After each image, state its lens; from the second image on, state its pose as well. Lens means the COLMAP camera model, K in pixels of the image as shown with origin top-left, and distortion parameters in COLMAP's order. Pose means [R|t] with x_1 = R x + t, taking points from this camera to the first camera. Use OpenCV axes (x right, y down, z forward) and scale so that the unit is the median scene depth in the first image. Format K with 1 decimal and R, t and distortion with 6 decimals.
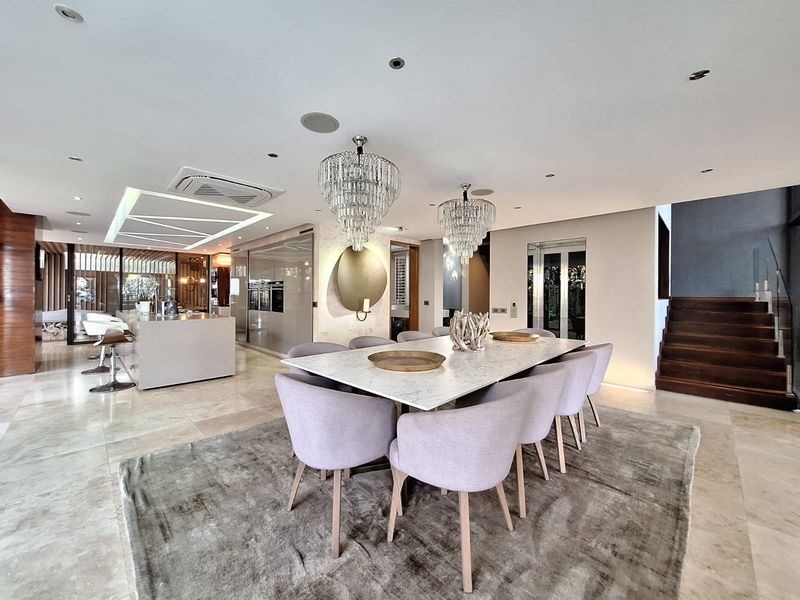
lens RADIAL K [[315.8, 0, 399.5], [0, 315.8, 295.9], [0, 0, 1]] dist [0.000719, -0.000031]
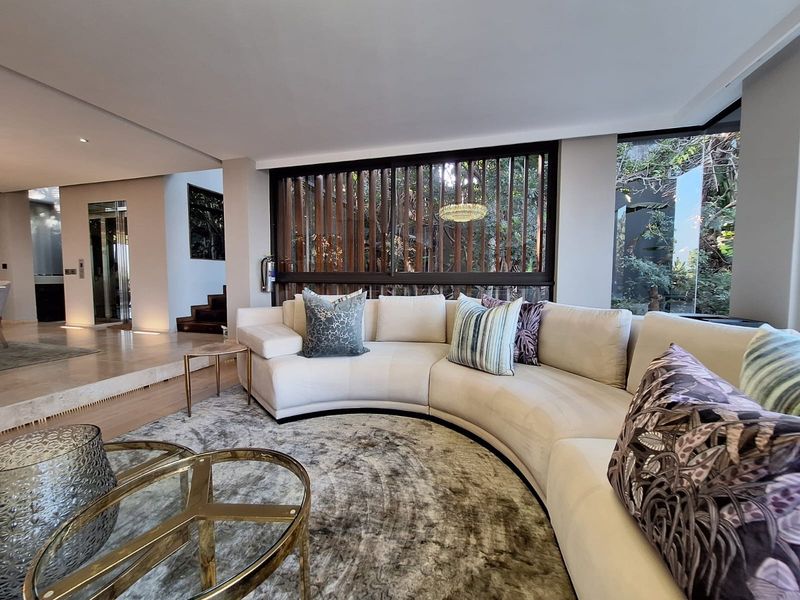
lens RADIAL K [[315.8, 0, 399.5], [0, 315.8, 295.9], [0, 0, 1]] dist [0.000719, -0.000031]
pose [[0.874245, -0.032048, 0.484426, 0.492040], [0.003673, 0.998227, 0.059411, 0.044984], [-0.485471, -0.050160, 0.872812, -0.239397]]
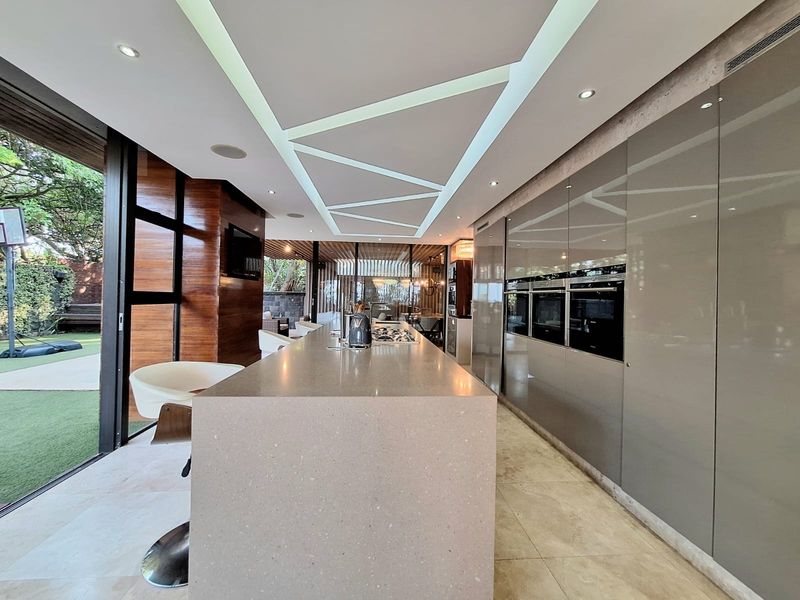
lens RADIAL K [[315.8, 0, 399.5], [0, 315.8, 295.9], [0, 0, 1]] dist [0.000719, -0.000031]
pose [[0.755783, 0.005878, -0.654795, -0.233720], [-0.017407, 0.999787, -0.011117, -0.003990], [0.654590, 0.019800, 0.755725, 0.428216]]
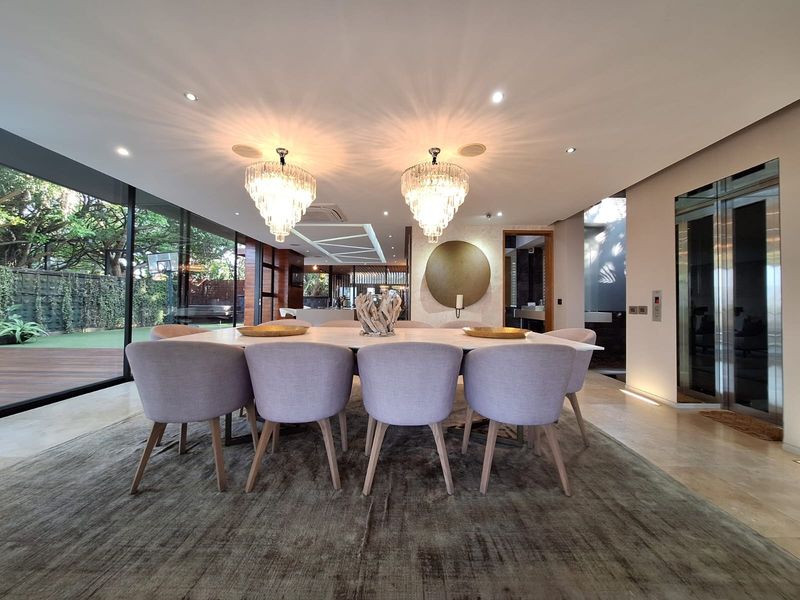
lens RADIAL K [[315.8, 0, 399.5], [0, 315.8, 295.9], [0, 0, 1]] dist [0.000719, -0.000031]
pose [[0.698337, -0.015570, -0.715600, 0.294945], [-0.008124, 0.999527, -0.029675, 0.027525], [0.715723, 0.026537, 0.697880, 0.135689]]
